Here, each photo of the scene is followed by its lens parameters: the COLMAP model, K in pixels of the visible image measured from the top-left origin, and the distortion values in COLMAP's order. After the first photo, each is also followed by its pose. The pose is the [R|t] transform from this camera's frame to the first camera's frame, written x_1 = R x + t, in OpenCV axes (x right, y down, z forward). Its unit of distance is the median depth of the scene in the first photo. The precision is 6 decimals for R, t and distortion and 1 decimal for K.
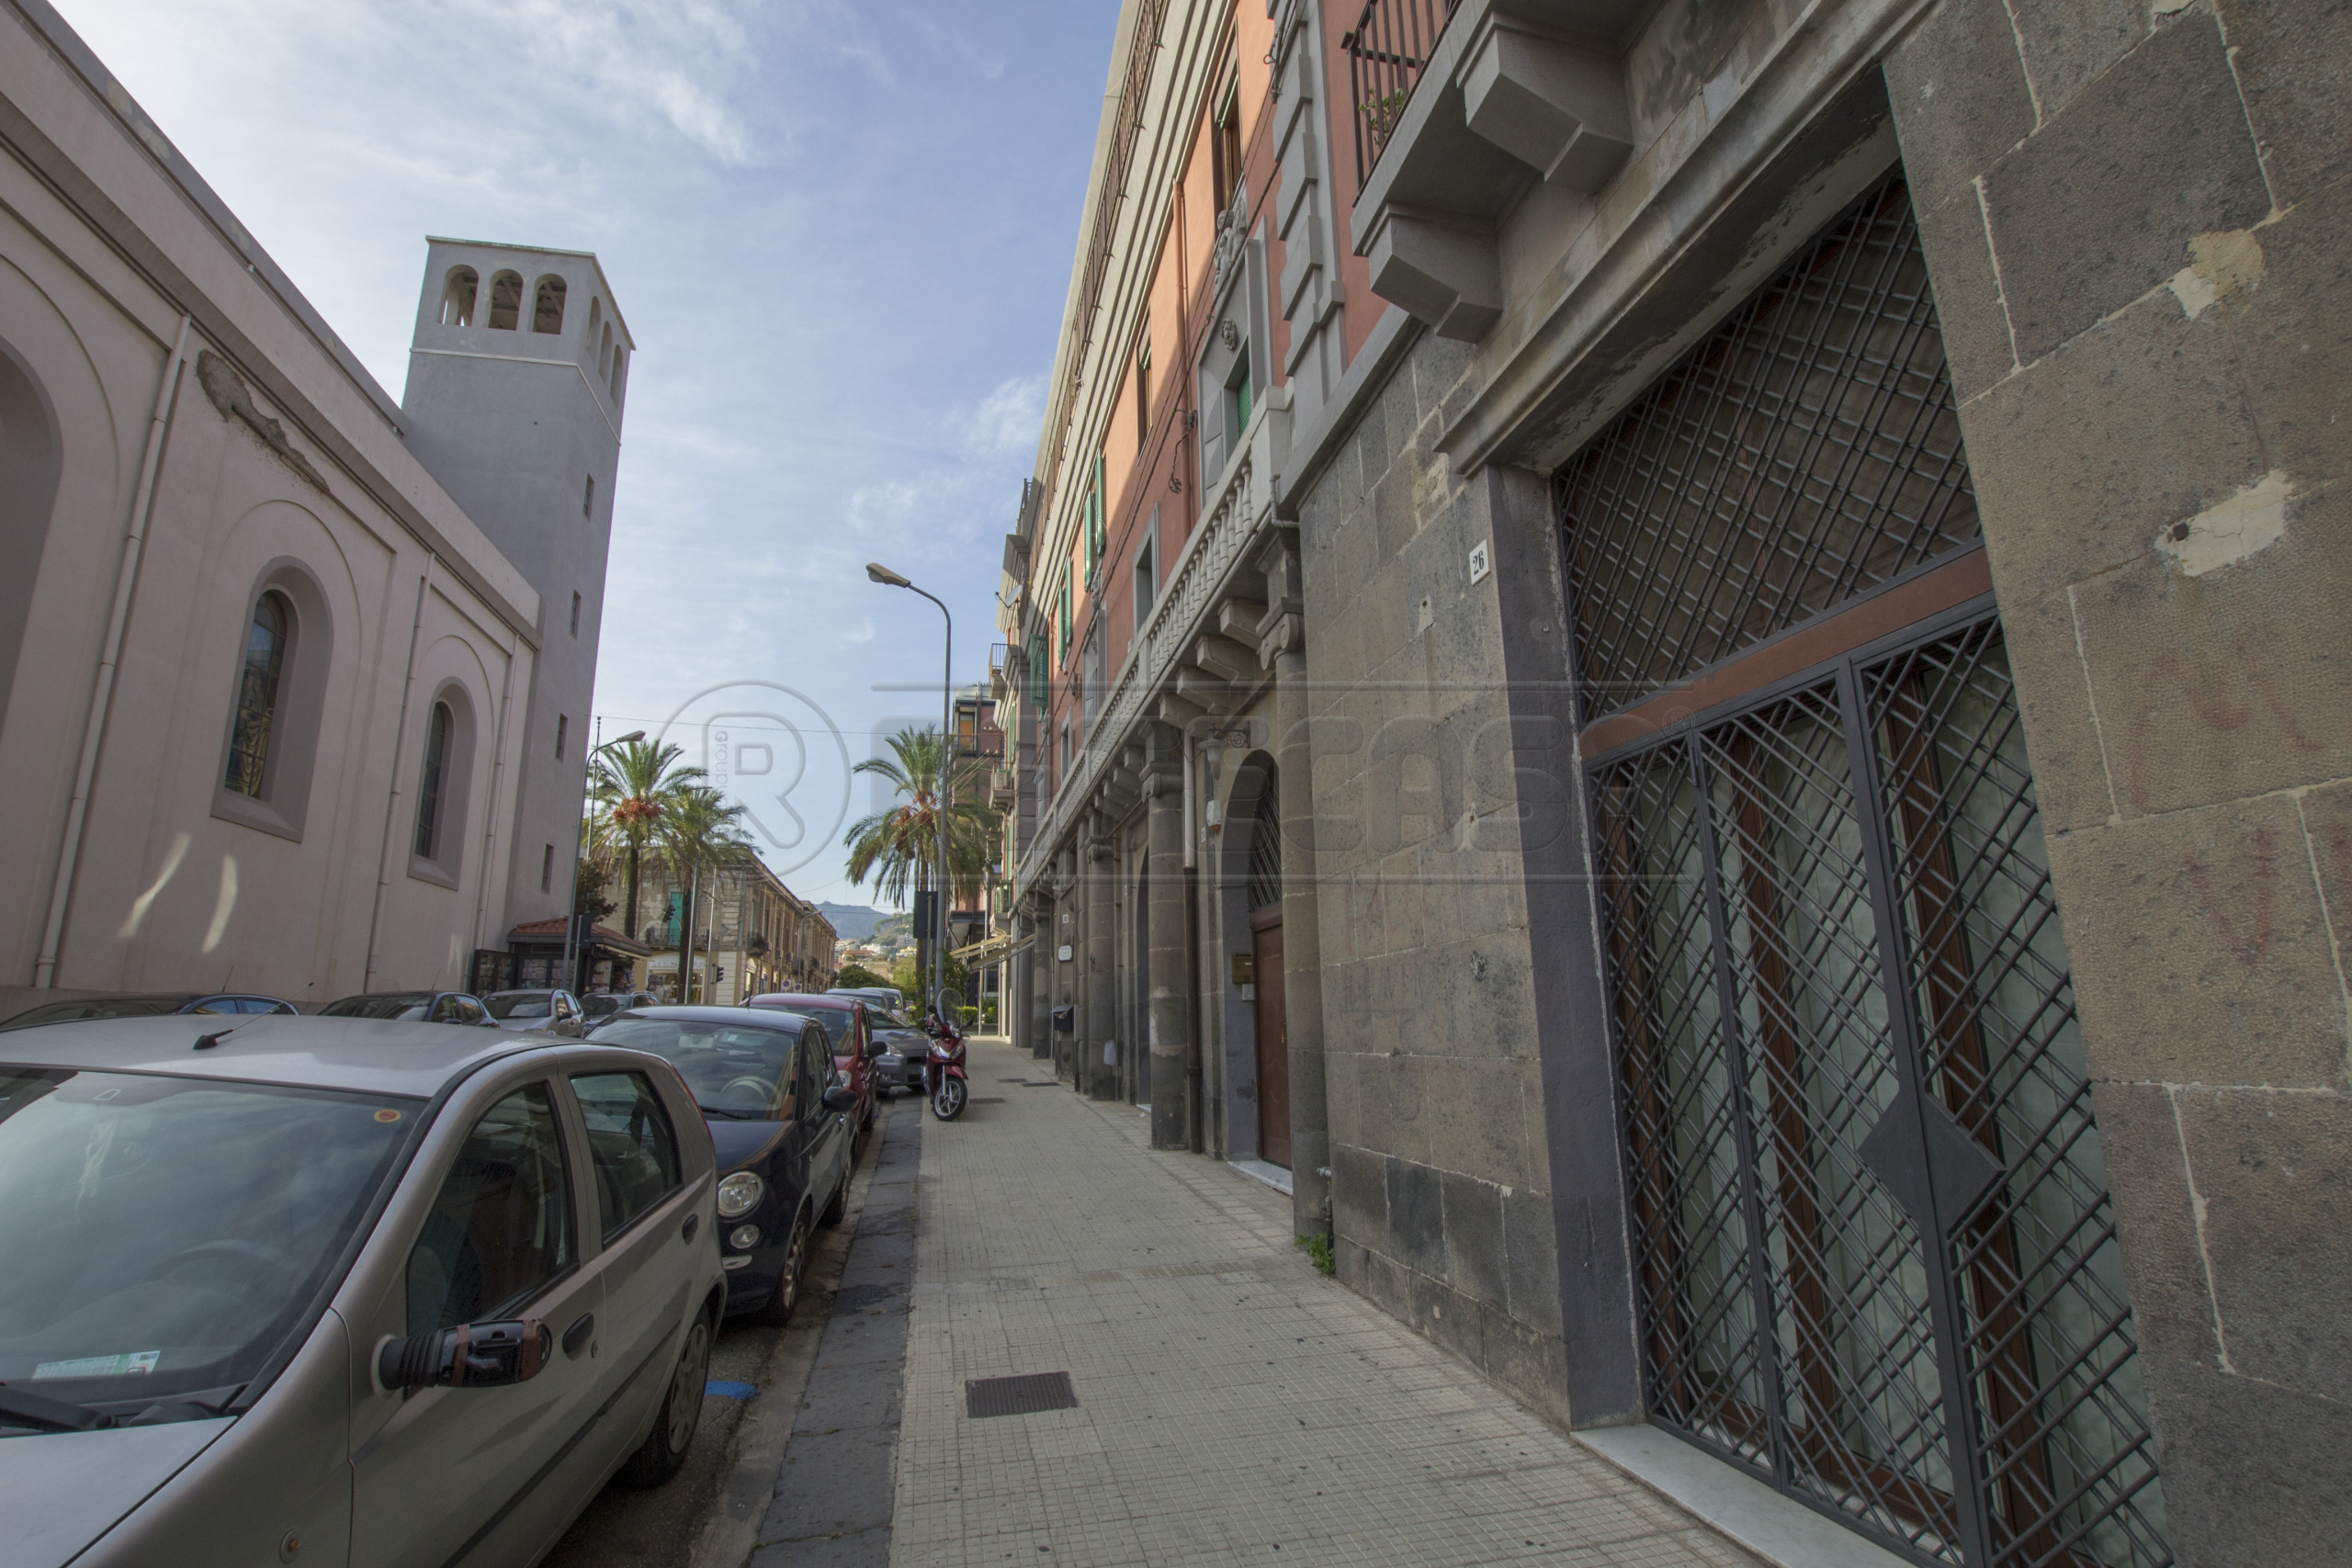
lens RADIAL K [[1060.6, 0, 1176.0], [0, 1060.6, 784.0], [0, 0, 1]] dist [-0.042726, 0.010379]
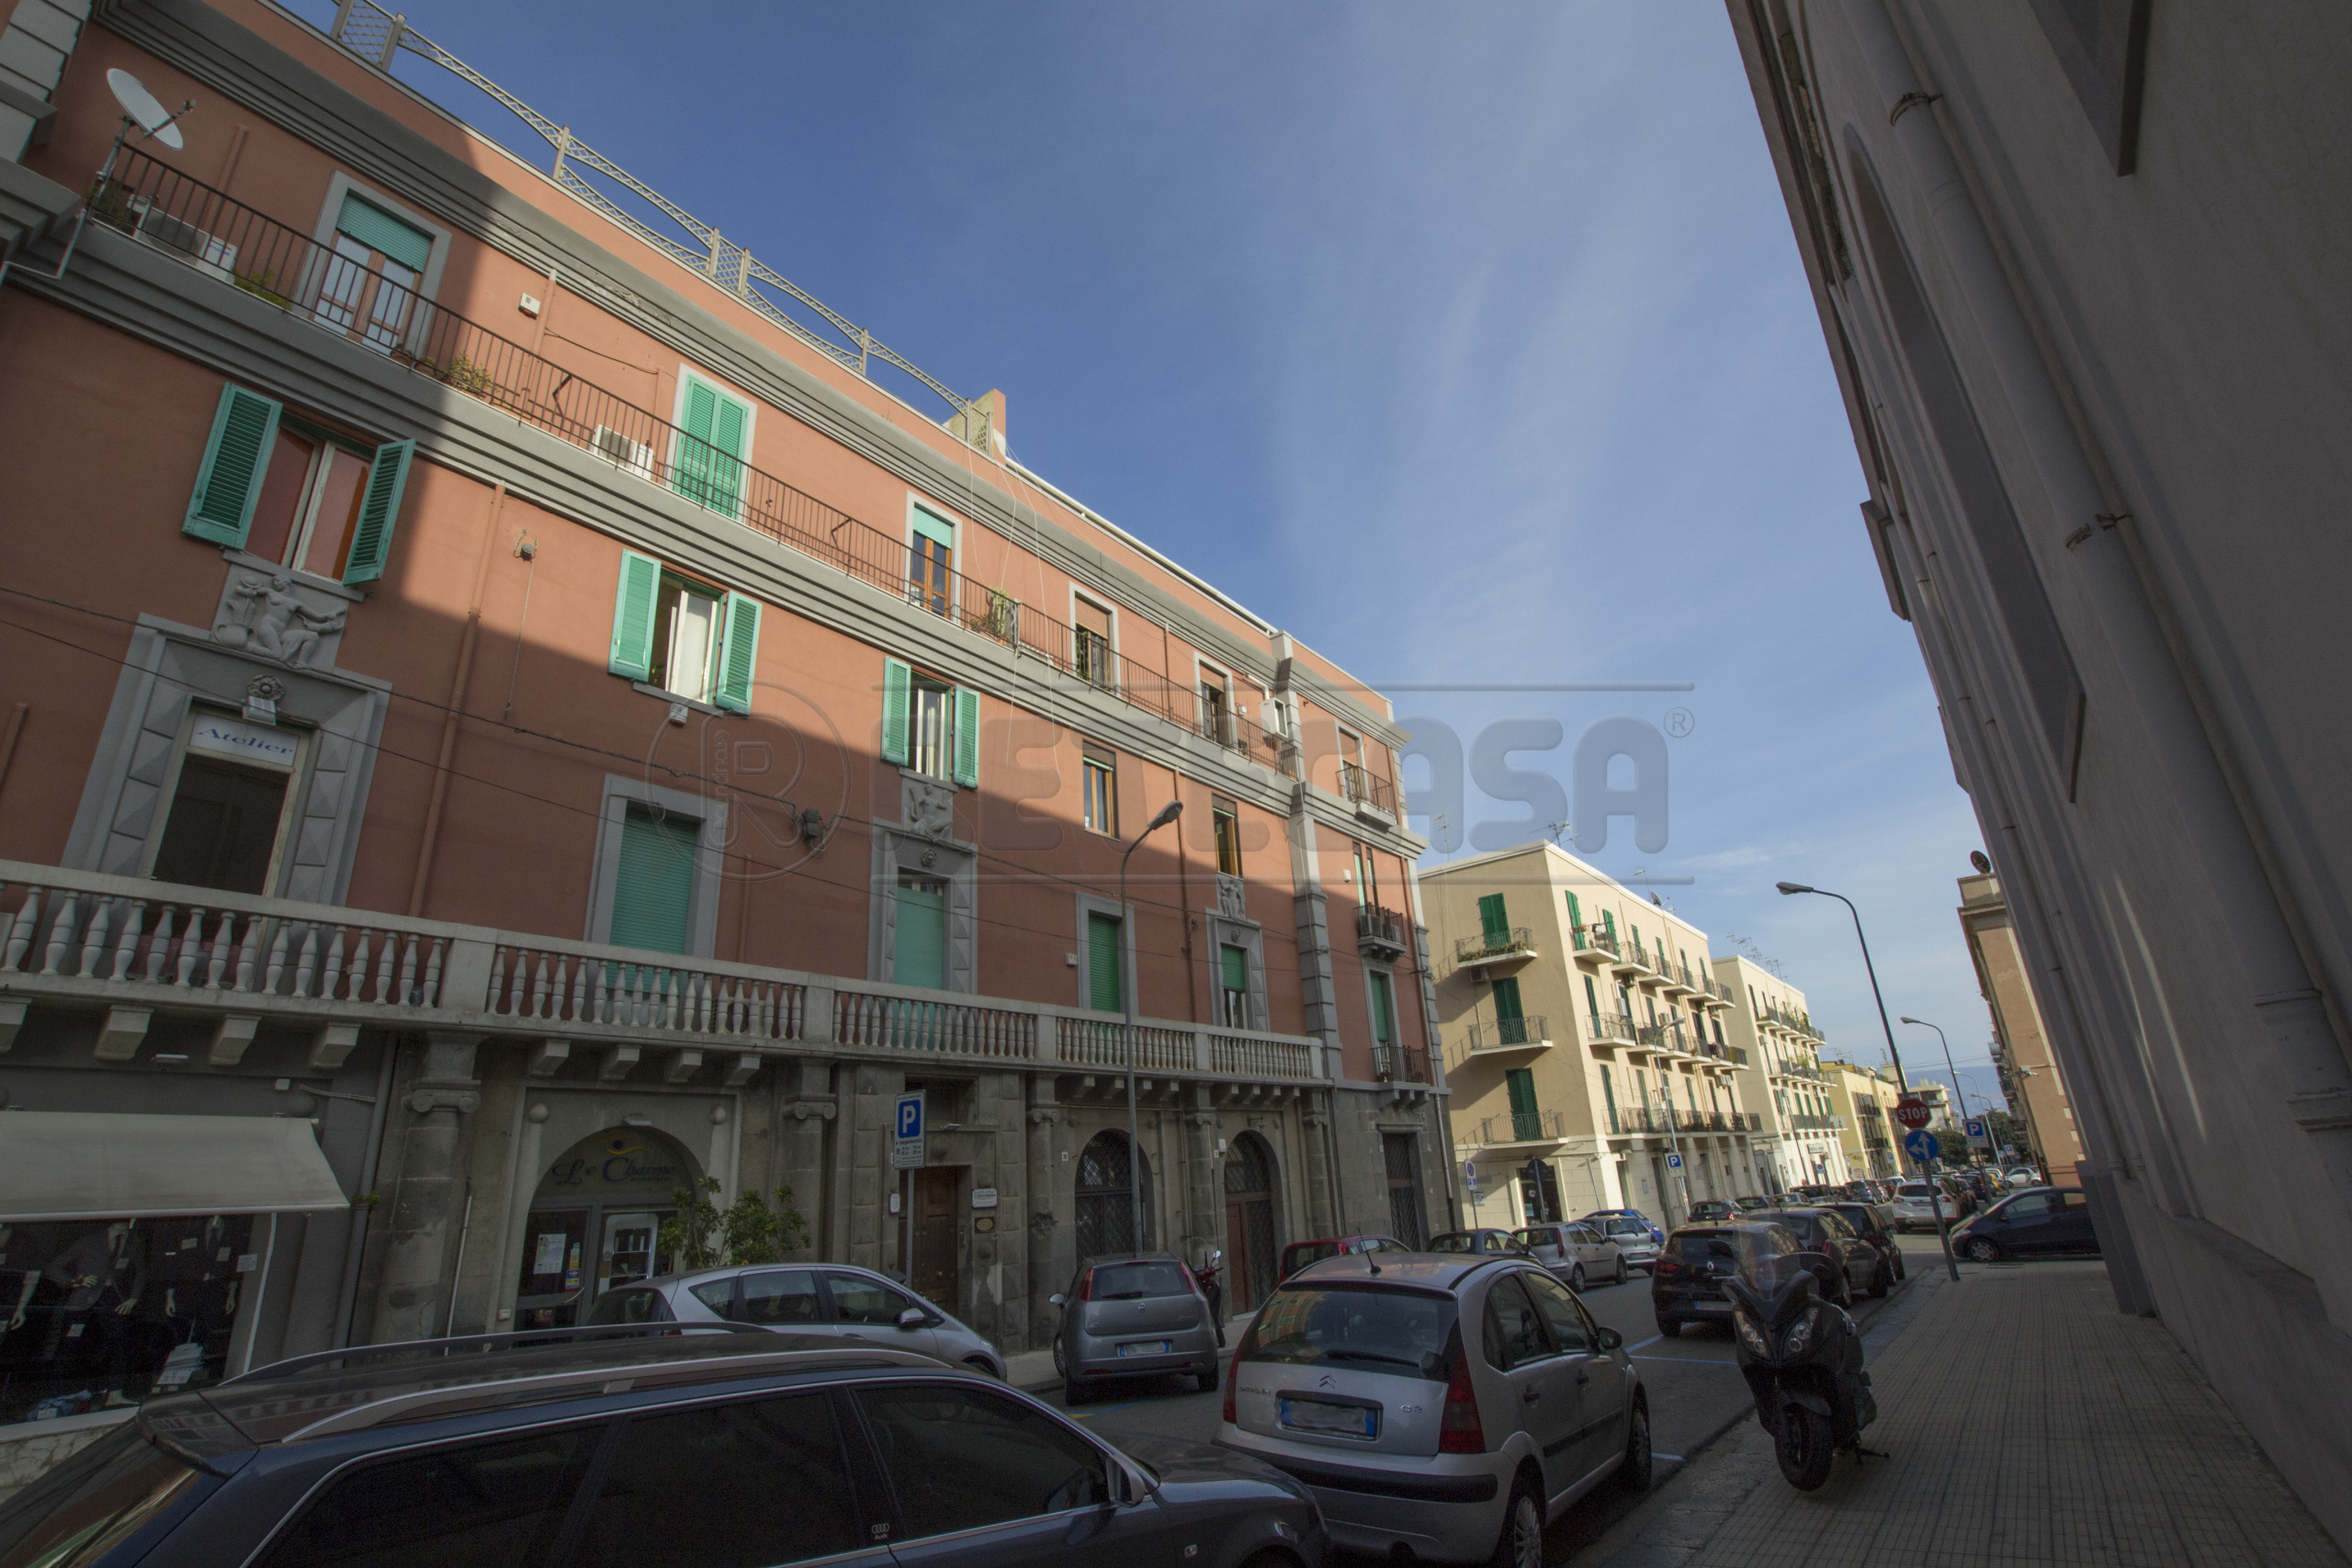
lens RADIAL K [[1060.6, 0, 1176.0], [0, 1060.6, 784.0], [0, 0, 1]] dist [-0.042726, 0.010379]
pose [[-0.624957, 0.332009, 0.706540, -3.617055], [-0.106377, 0.860396, -0.498401, 1.032356], [-0.773378, -0.386638, -0.502392, 5.363594]]
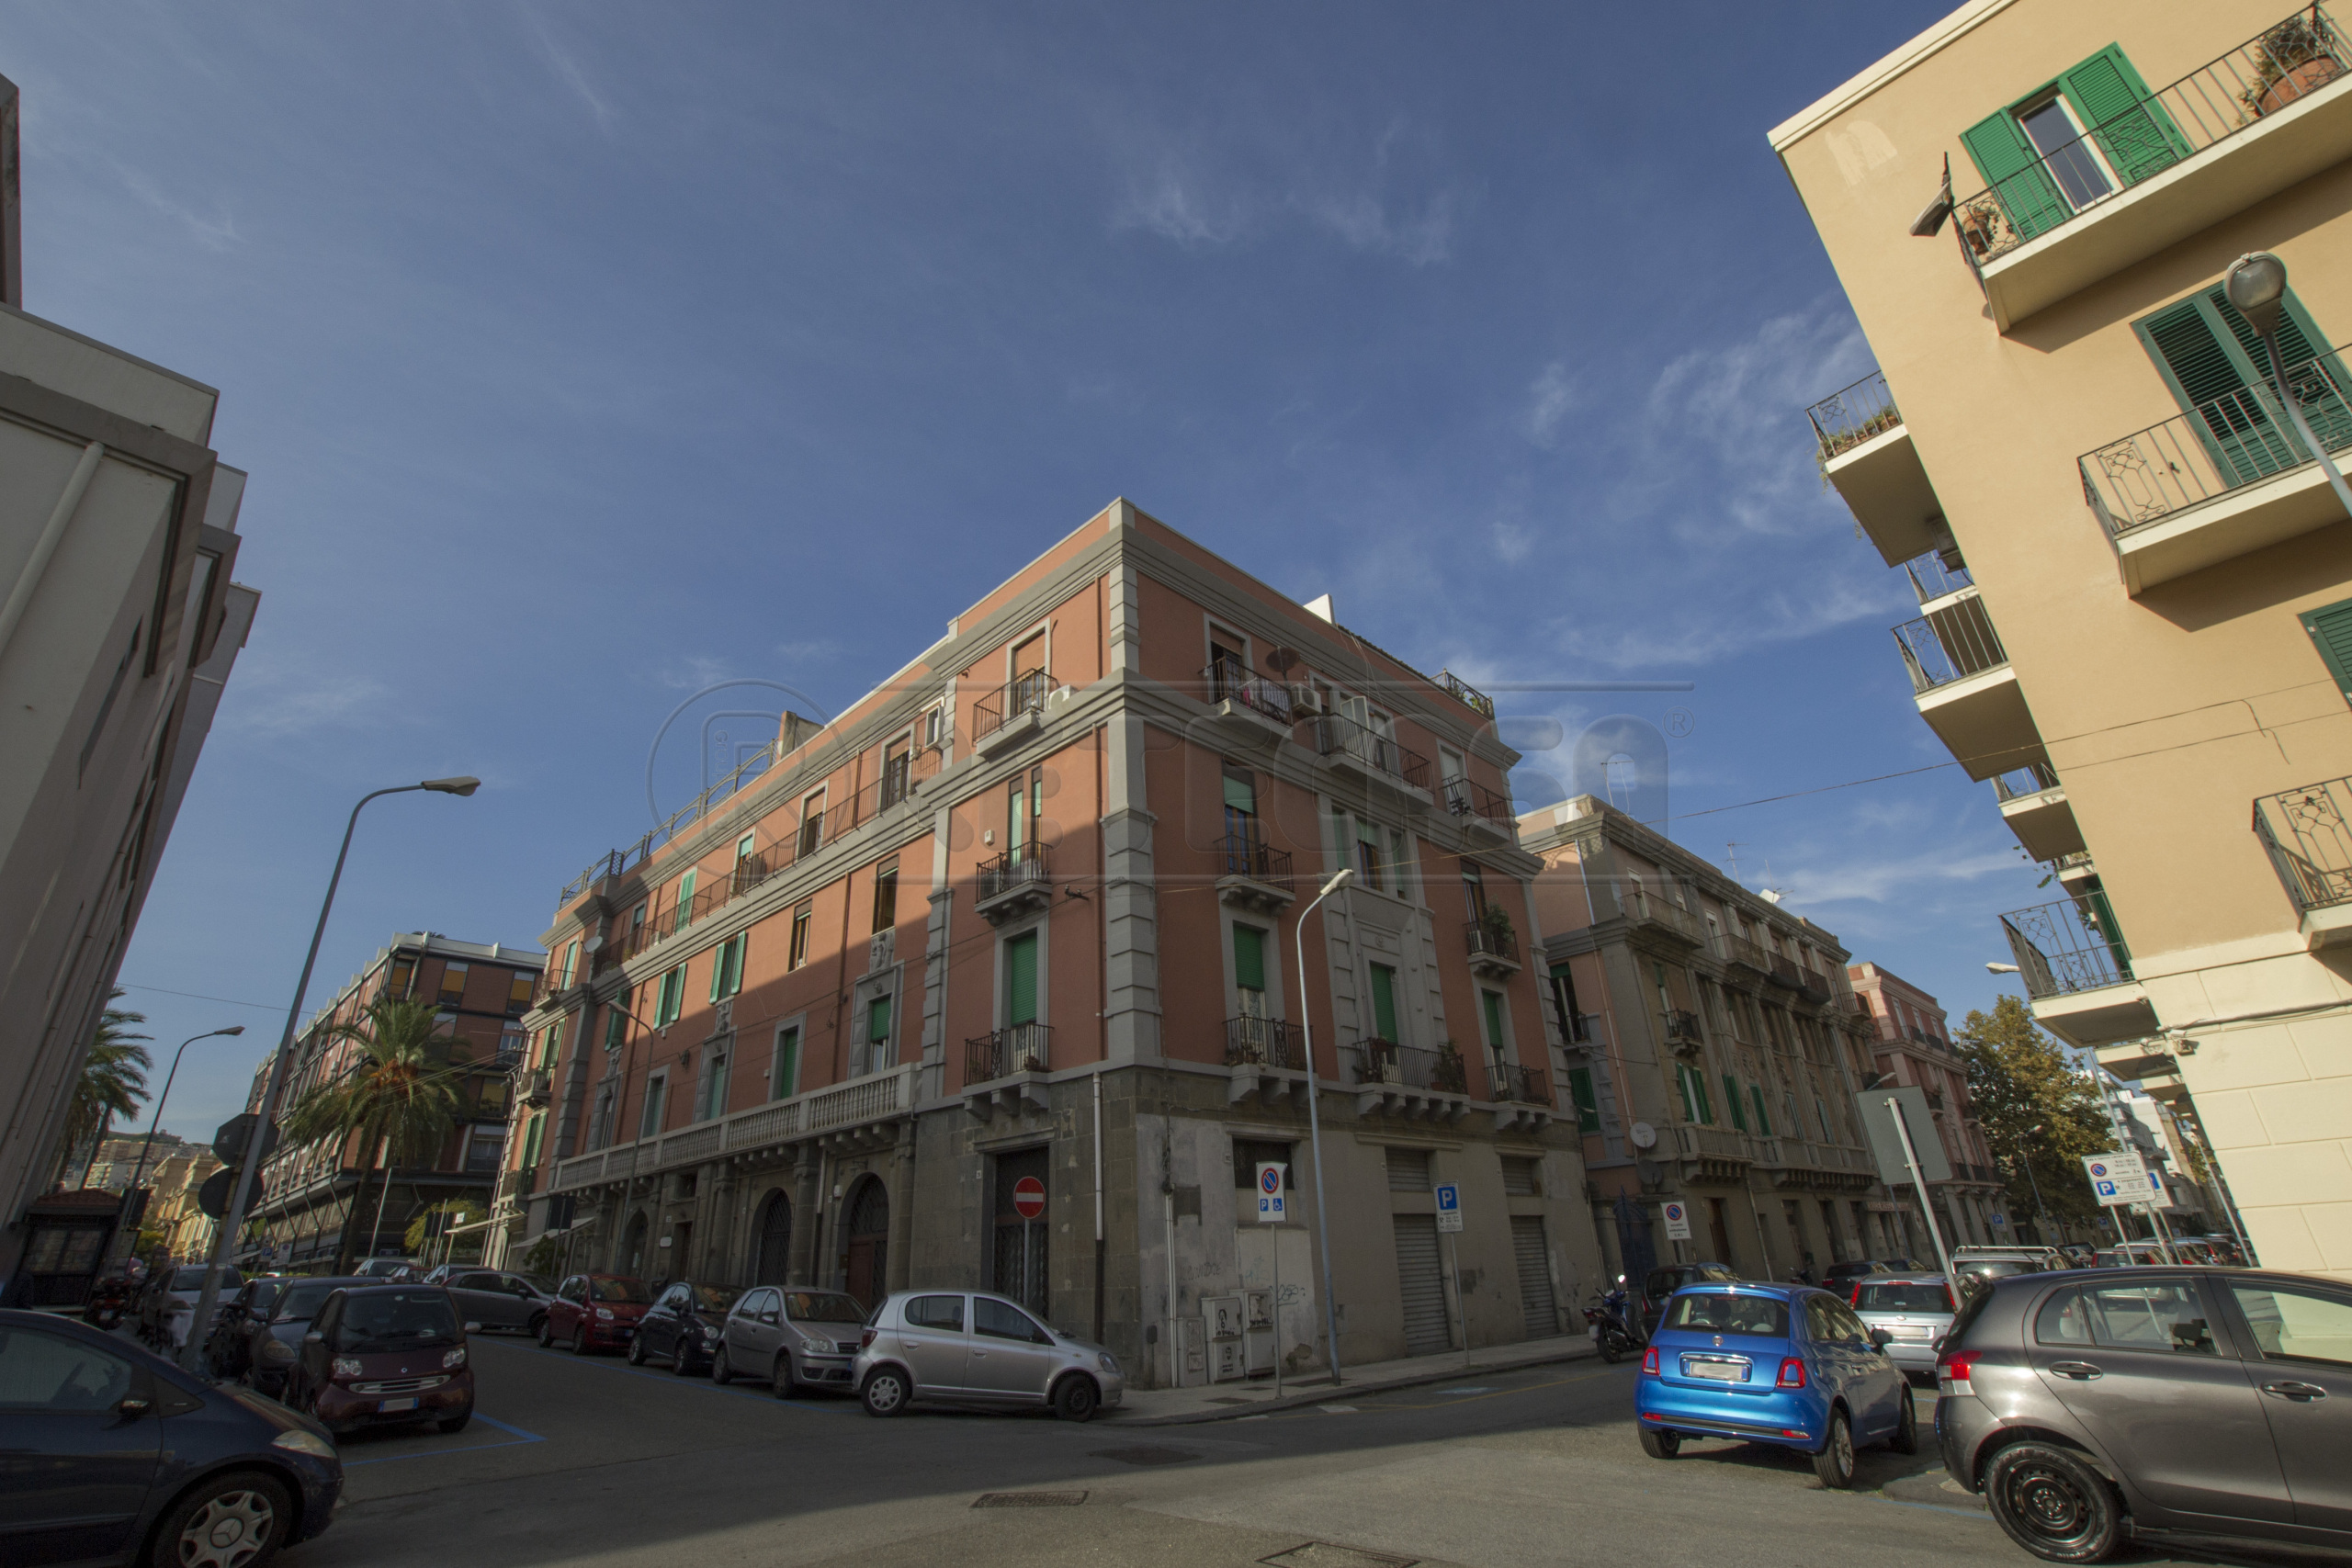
lens RADIAL K [[1060.6, 0, 1176.0], [0, 1060.6, 784.0], [0, 0, 1]] dist [-0.042726, 0.010379]
pose [[0.841590, 0.215505, 0.495262, -1.529427], [-0.098422, 0.962789, -0.251695, -0.737715], [-0.531074, 0.163079, 0.831484, -3.323295]]
